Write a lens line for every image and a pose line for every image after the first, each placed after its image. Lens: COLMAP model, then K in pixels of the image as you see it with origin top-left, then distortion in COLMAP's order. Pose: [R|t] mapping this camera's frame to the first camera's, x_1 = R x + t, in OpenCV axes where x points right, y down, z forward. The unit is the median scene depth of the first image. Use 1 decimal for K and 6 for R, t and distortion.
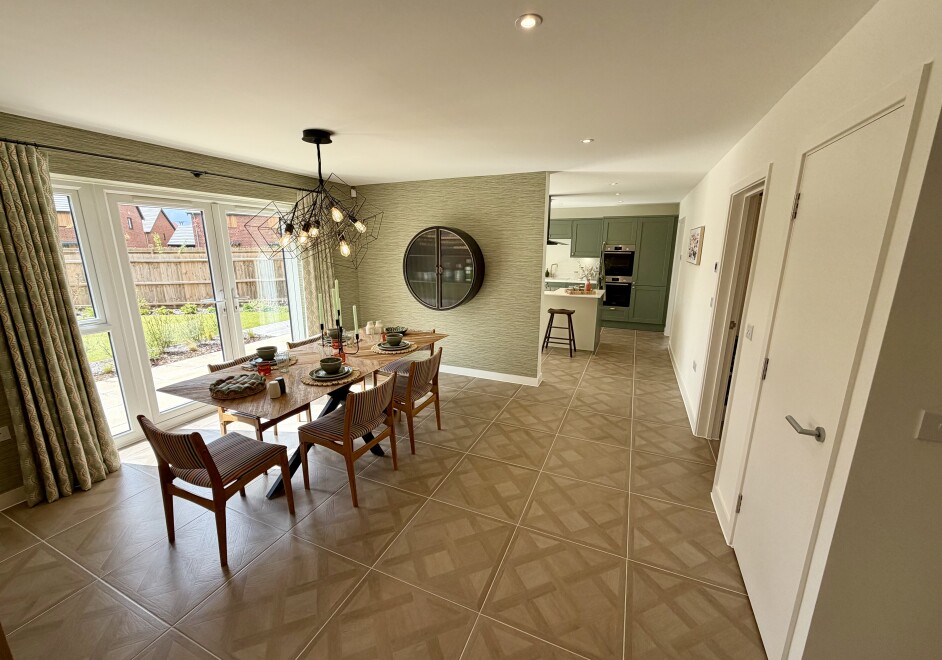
lens RADIAL K [[370.6, 0, 470.8], [0, 370.6, 330.6], [0, 0, 1]] dist [-0.002239, 0.000241]
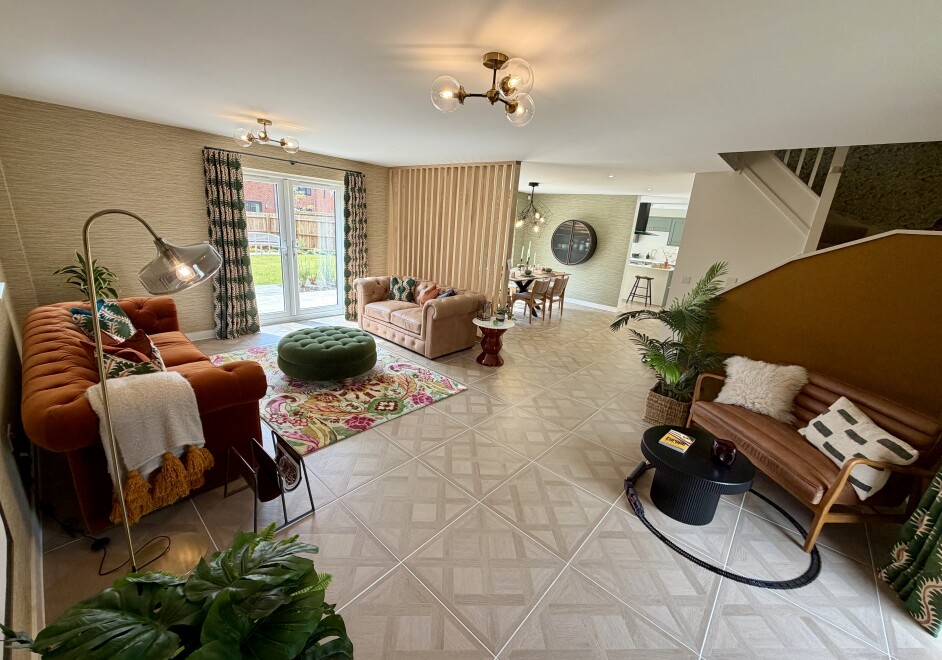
lens RADIAL K [[370.6, 0, 467.6], [0, 370.6, 333.2], [0, 0, 1]] dist [-0.002239, 0.000241]
pose [[0.943526, 0.151997, -0.294374, 0.026054], [-0.136856, 0.988007, 0.071499, 0.142152], [0.301711, -0.027174, 0.953012, -0.610329]]
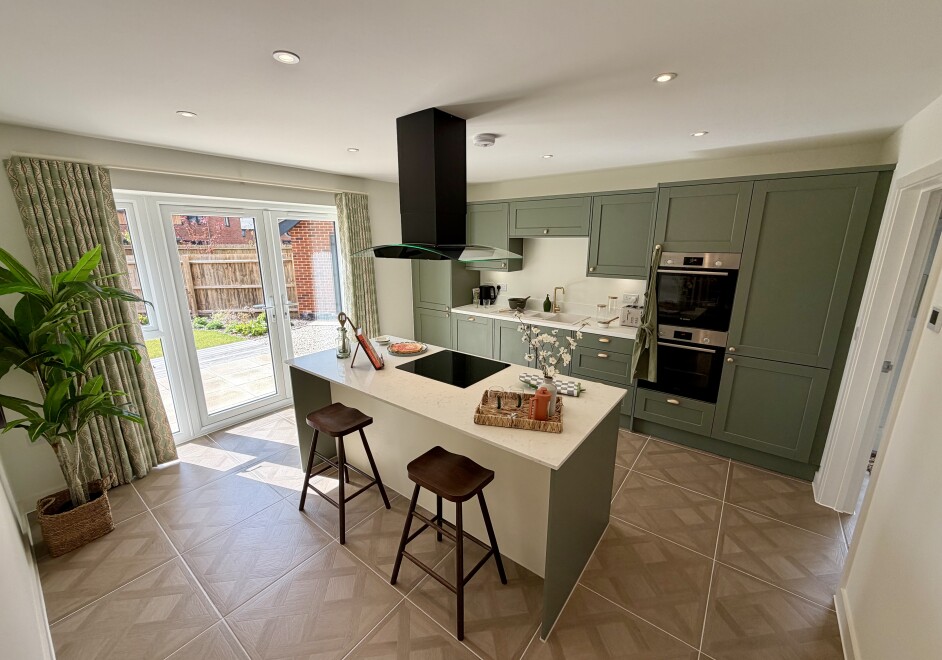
lens RADIAL K [[370.6, 0, 476.7], [0, 370.6, 331.5], [0, 0, 1]] dist [-0.002239, 0.000241]
pose [[0.979112, 0.049947, -0.197092, 0.249665], [-0.048247, 0.998745, 0.013416, -0.138951], [0.197515, -0.003627, 0.980293, 0.557508]]
